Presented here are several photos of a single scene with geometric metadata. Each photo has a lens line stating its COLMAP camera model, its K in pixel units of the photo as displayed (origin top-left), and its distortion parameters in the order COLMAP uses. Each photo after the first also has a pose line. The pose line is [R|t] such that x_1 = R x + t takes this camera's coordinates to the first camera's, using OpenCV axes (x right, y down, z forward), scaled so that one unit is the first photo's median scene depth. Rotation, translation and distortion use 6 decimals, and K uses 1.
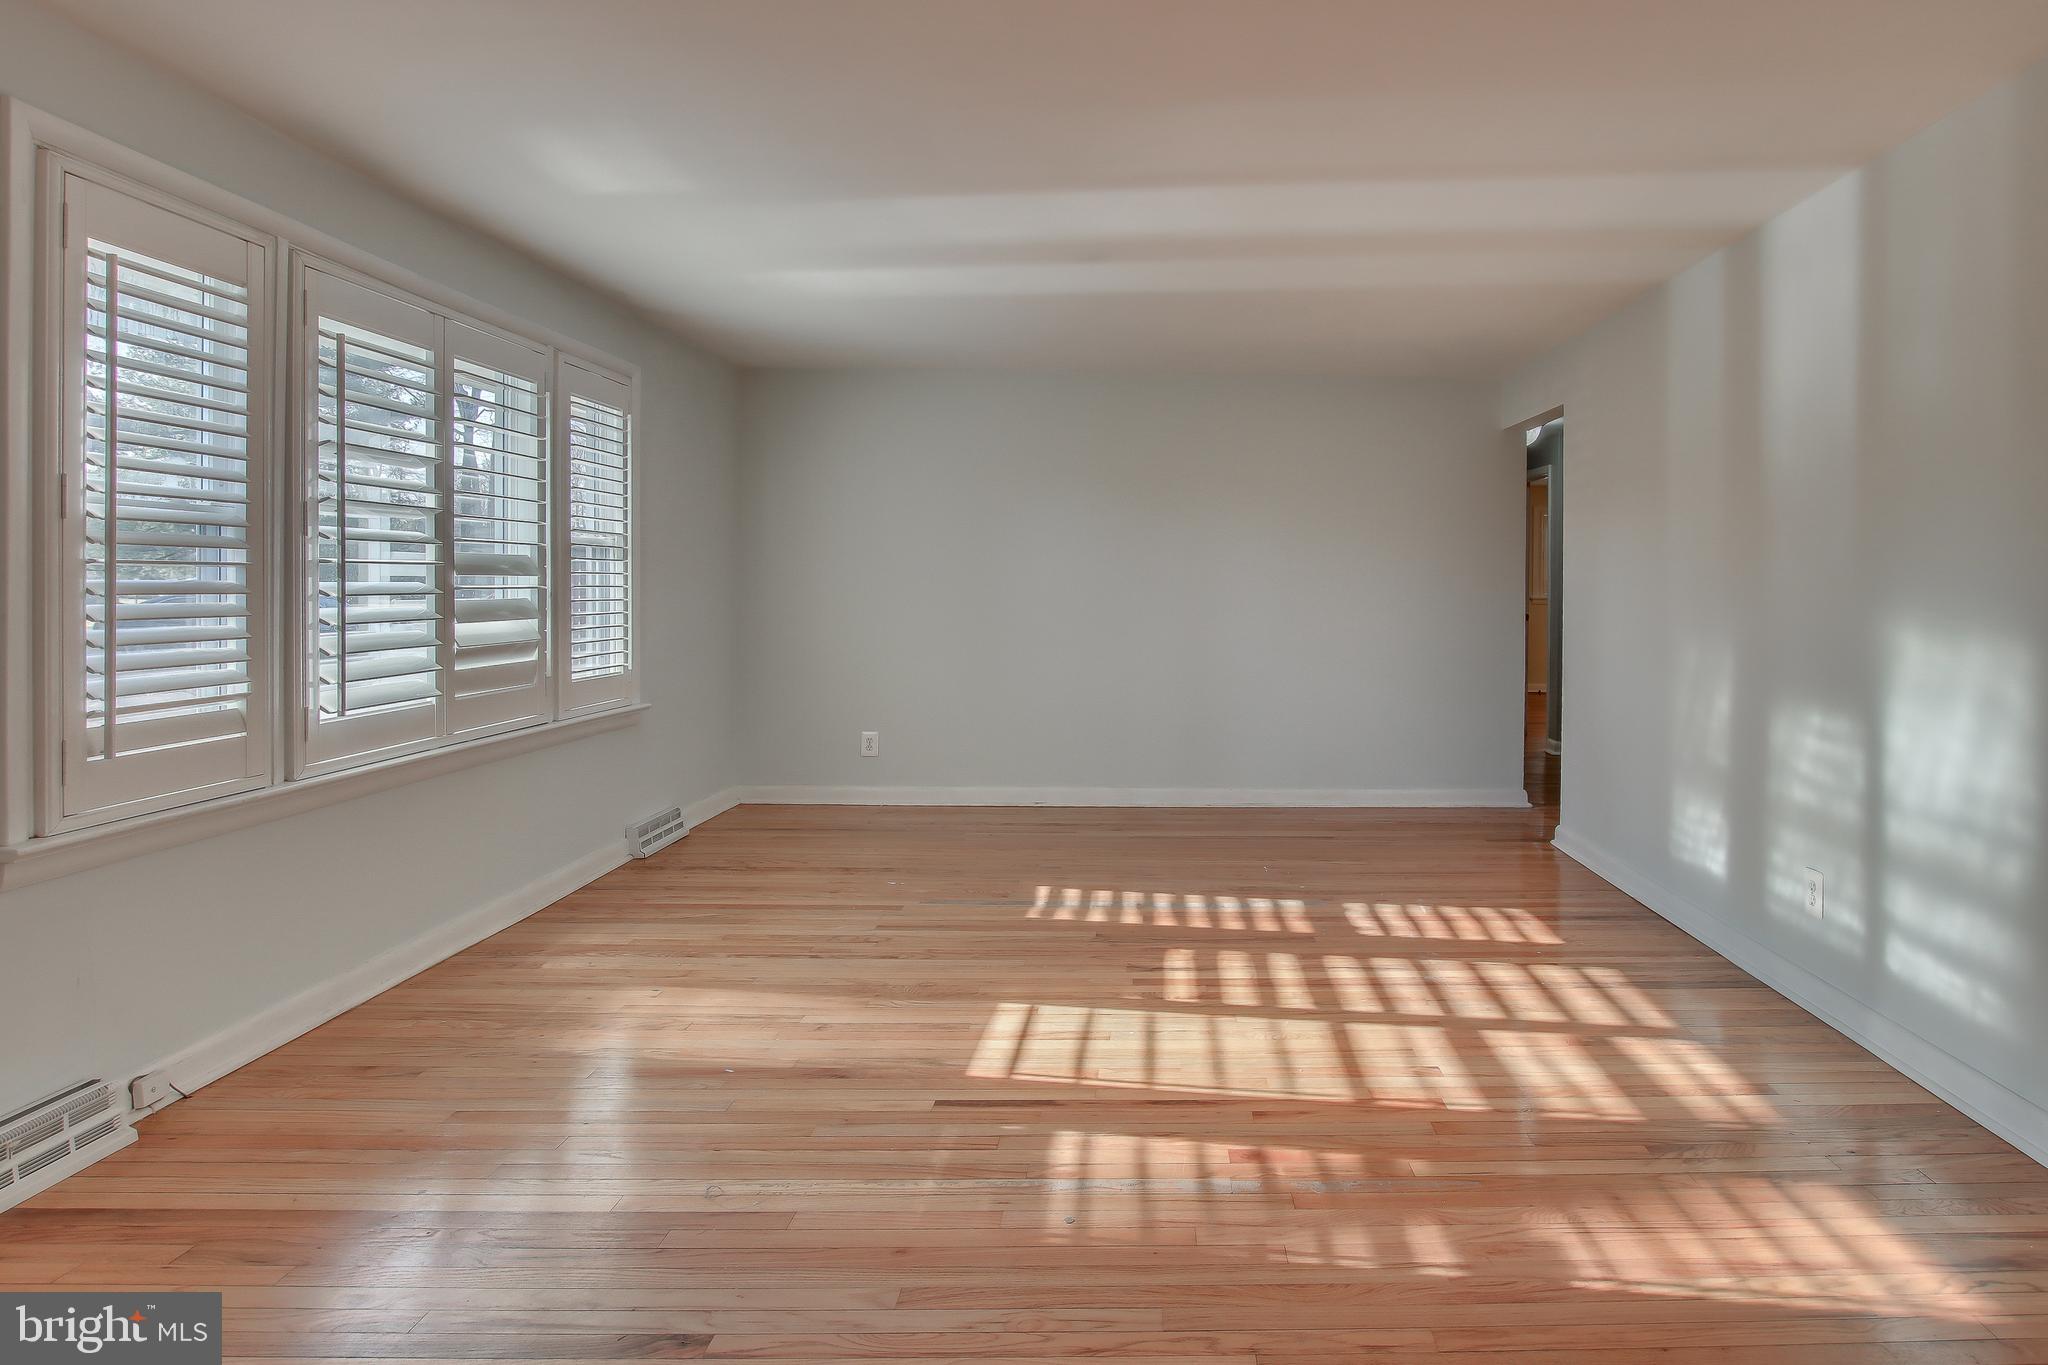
lens RADIAL K [[1146.9, 0, 1188.8], [0, 1146.9, 591.3], [0, 0, 1]] dist [-0.018850, -0.000119]
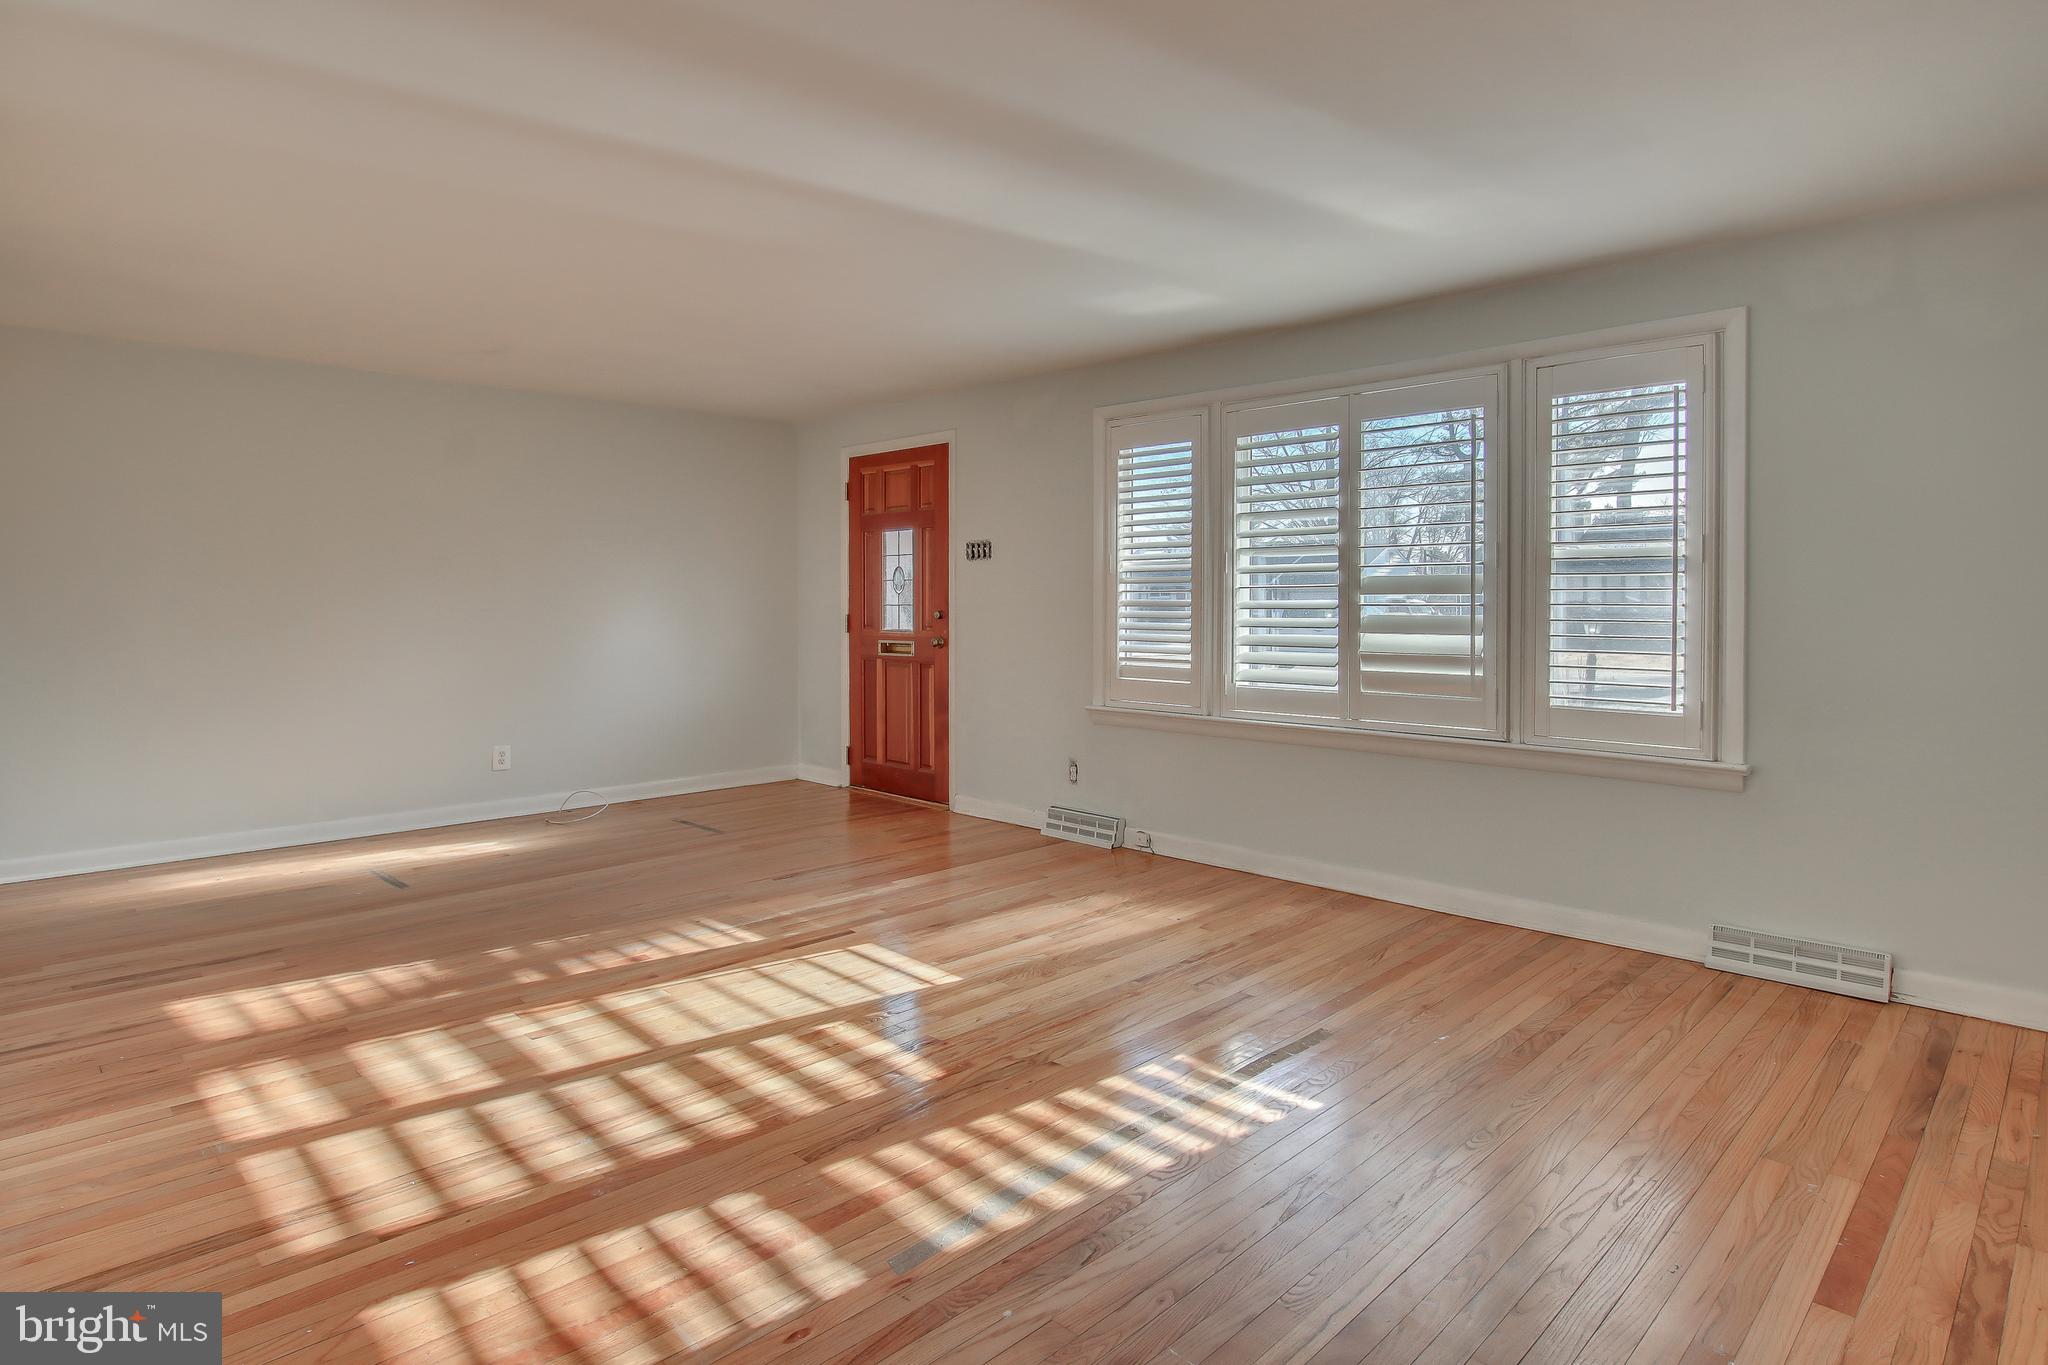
lens RADIAL K [[1108.1, 0, 999.4], [0, 1108.1, 610.9], [0, 0, 1]] dist [-0.026475, 0.004861]
pose [[-0.741232, -0.003427, -0.671240, 0.562618], [-0.010917, 0.999916, 0.006950, -0.000482], [0.671160, 0.012479, -0.741207, 1.951068]]
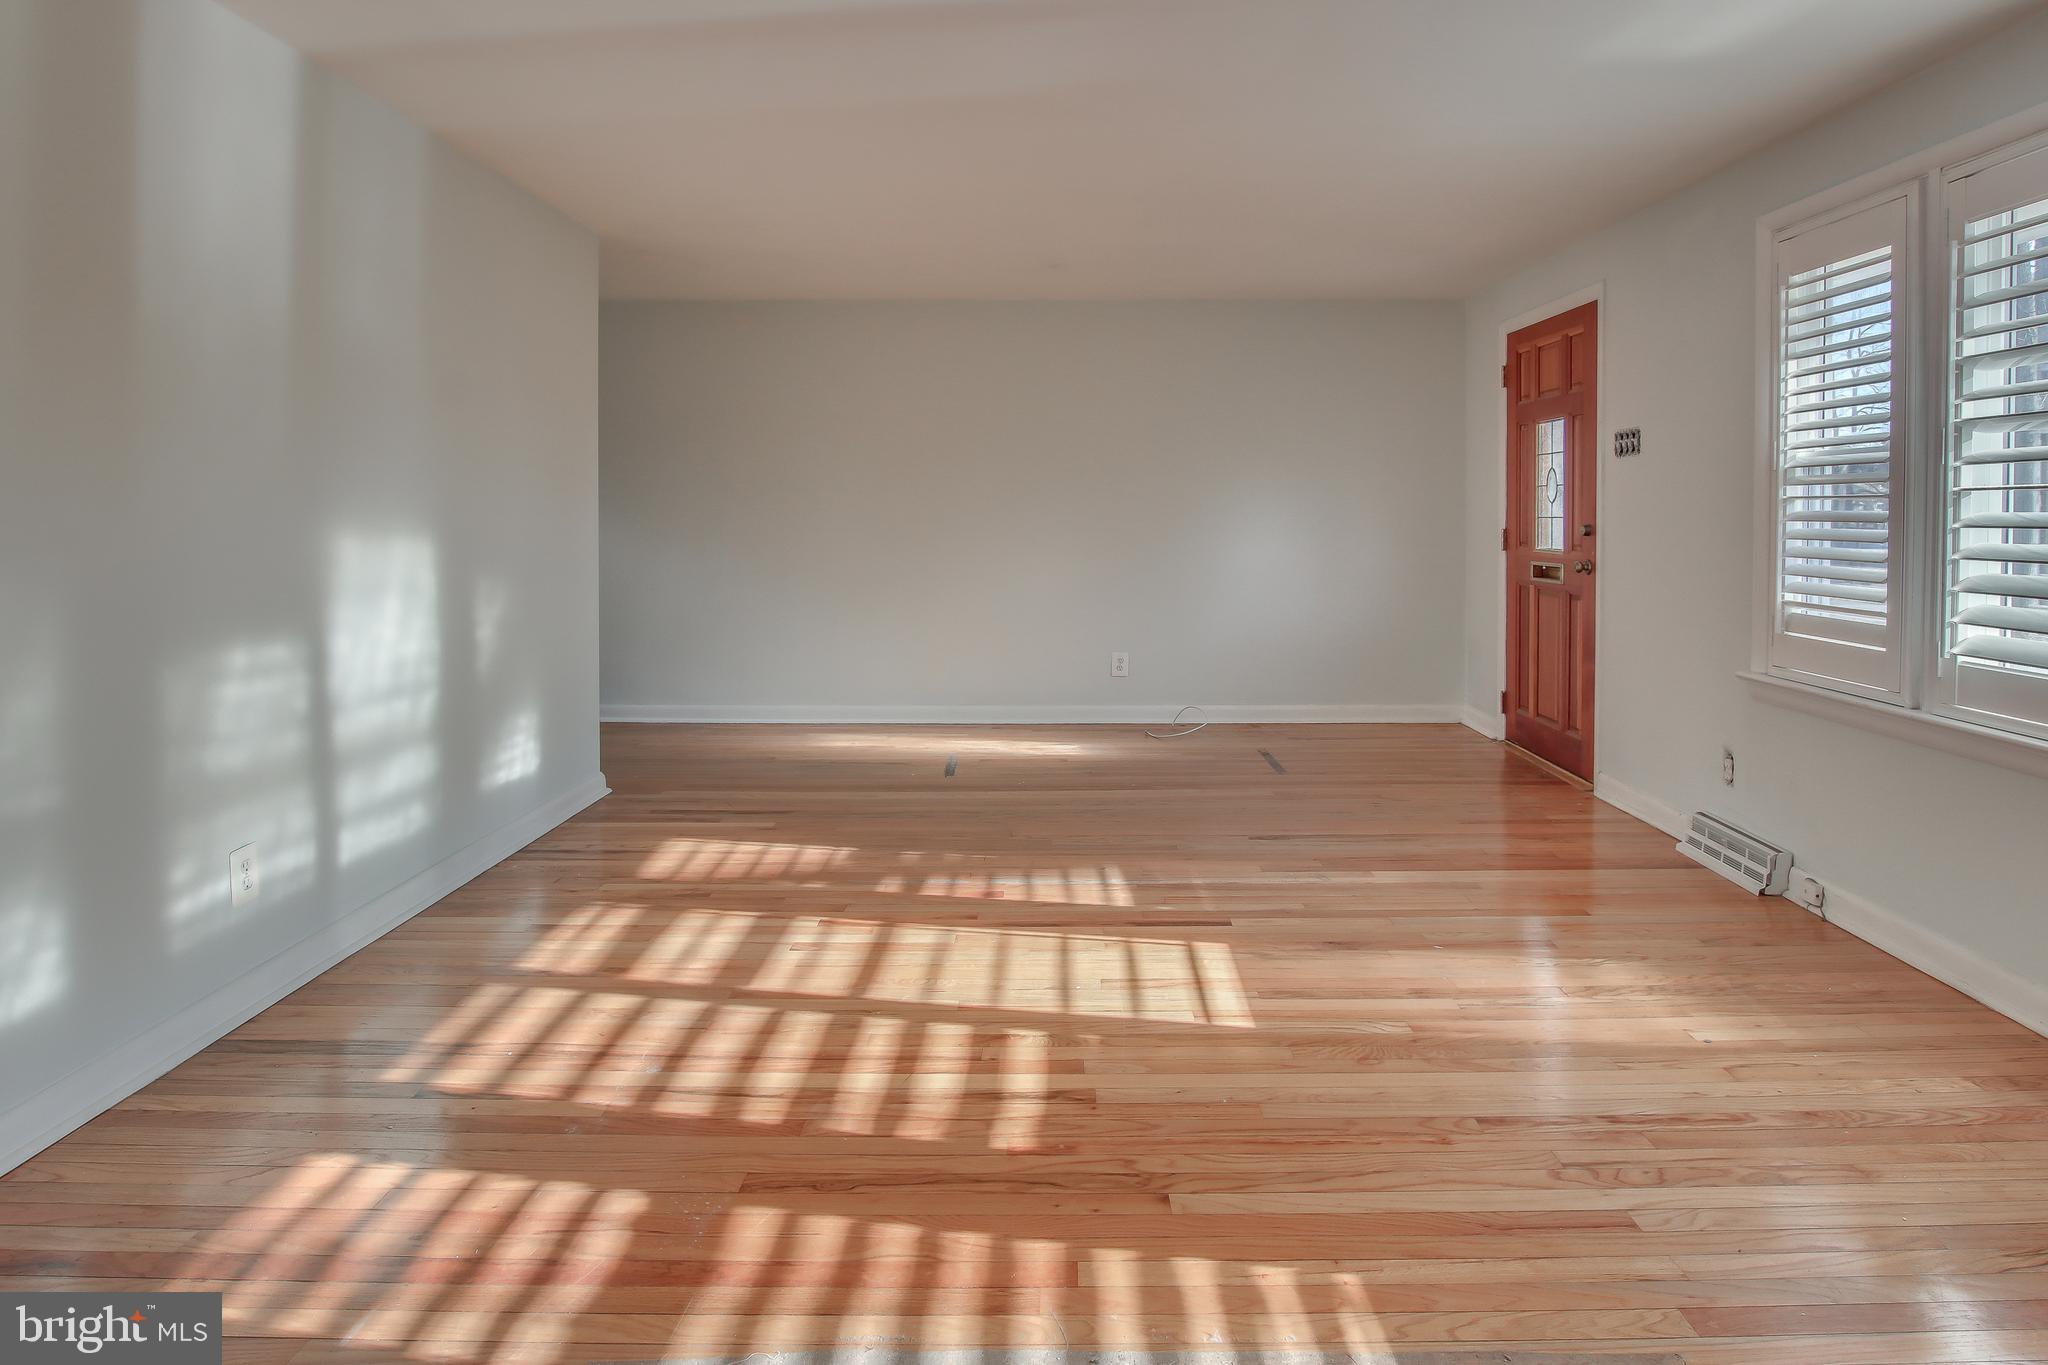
lens RADIAL K [[1108.1, 0, 1051.0], [0, 1108.1, 529.7], [0, 0, 1]] dist [-0.026475, 0.004861]
pose [[-0.999399, -0.013028, 0.032122, -0.046968], [-0.012273, 0.999647, 0.023583, -0.005649], [-0.032418, 0.023174, -0.999206, 1.911809]]
